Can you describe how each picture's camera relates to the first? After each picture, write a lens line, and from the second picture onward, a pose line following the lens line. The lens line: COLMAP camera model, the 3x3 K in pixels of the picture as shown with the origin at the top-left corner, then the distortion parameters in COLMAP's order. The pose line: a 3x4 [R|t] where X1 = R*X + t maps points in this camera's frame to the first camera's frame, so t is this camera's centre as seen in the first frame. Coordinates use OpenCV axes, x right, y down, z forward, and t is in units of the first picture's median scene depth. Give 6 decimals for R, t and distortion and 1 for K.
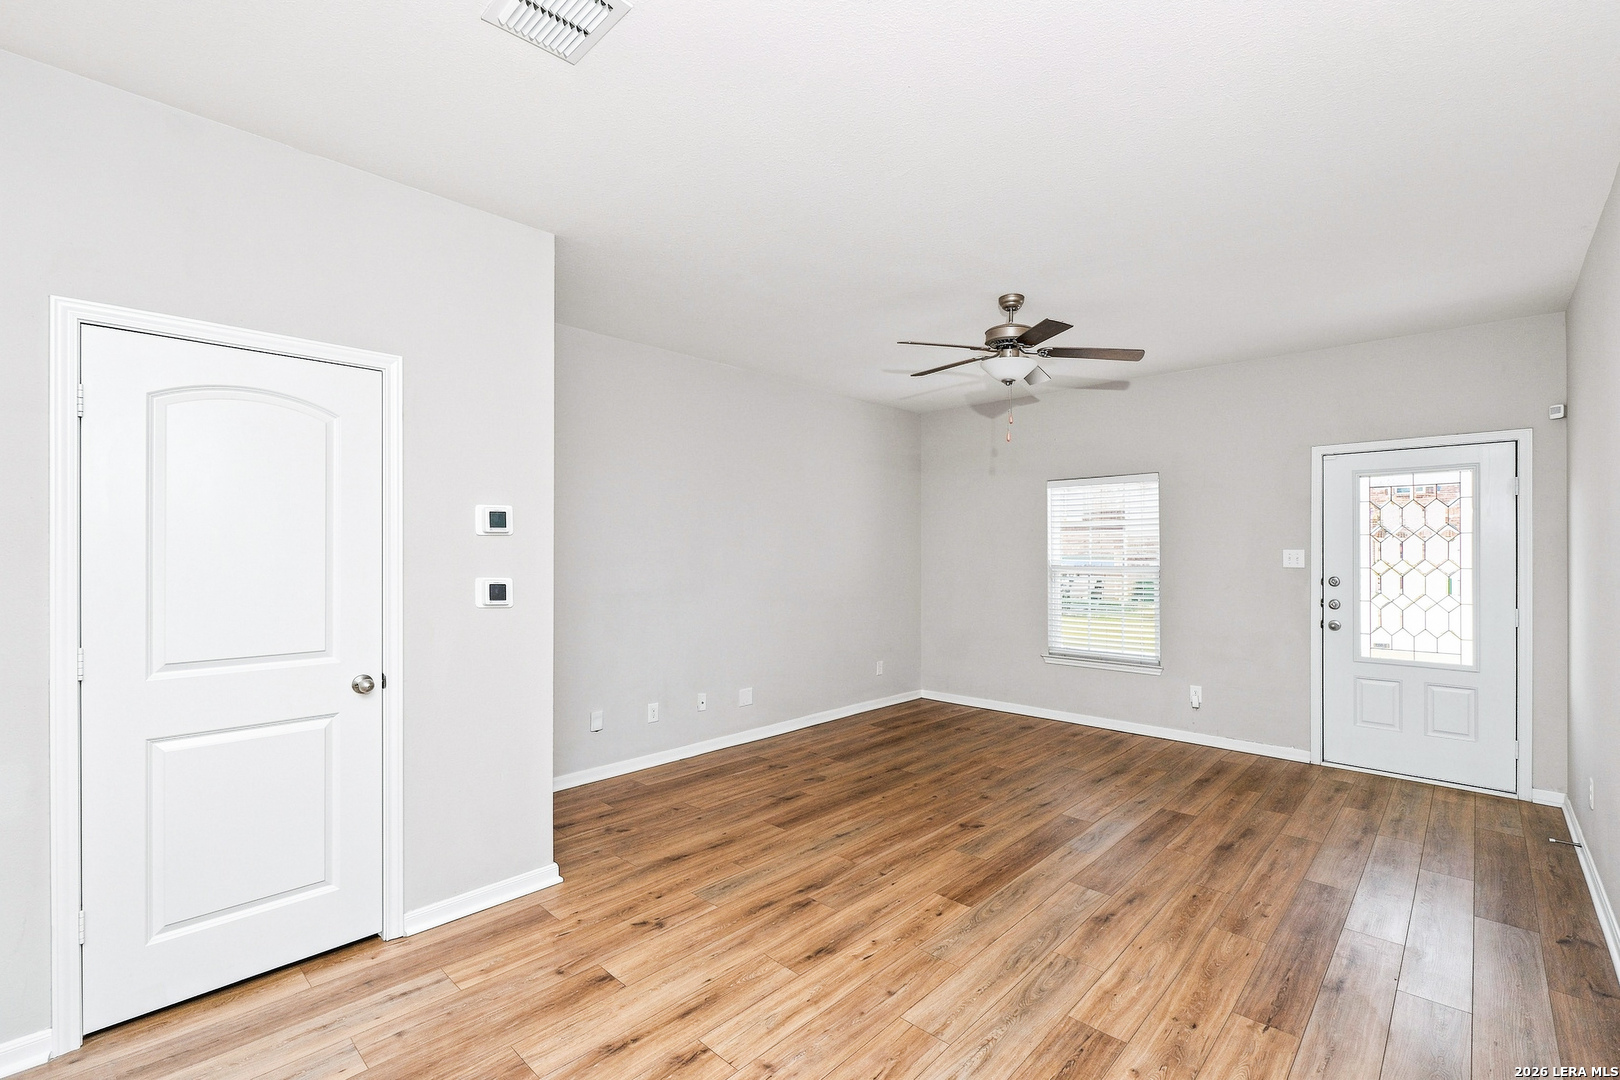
lens RADIAL K [[709.6, 0, 811.1], [0, 709.6, 544.4], [0, 0, 1]] dist [-0.001696, 0.000072]
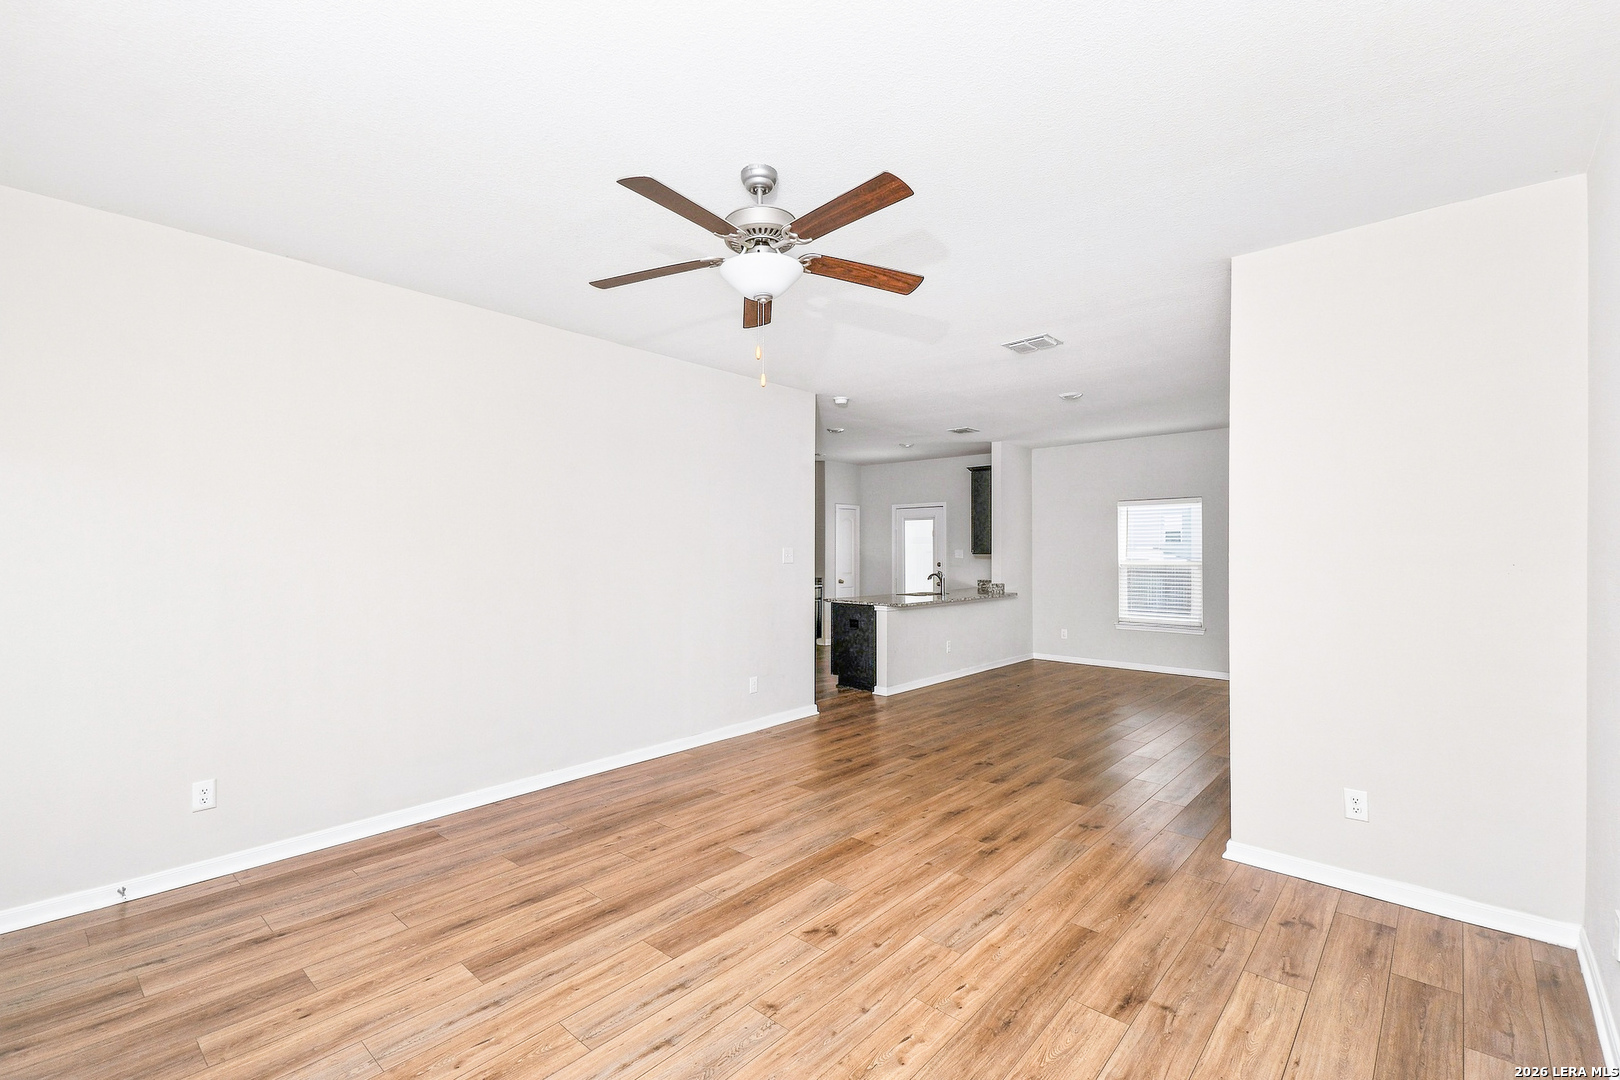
lens RADIAL K [[709.6, 0, 801.8], [0, 709.6, 547.1], [0, 0, 1]] dist [-0.001696, 0.000072]
pose [[-0.999655, -0.004665, -0.025864, 0.307121], [-0.004435, 0.999950, -0.008960, 0.015905], [0.025904, -0.008842, -0.999625, 1.986335]]
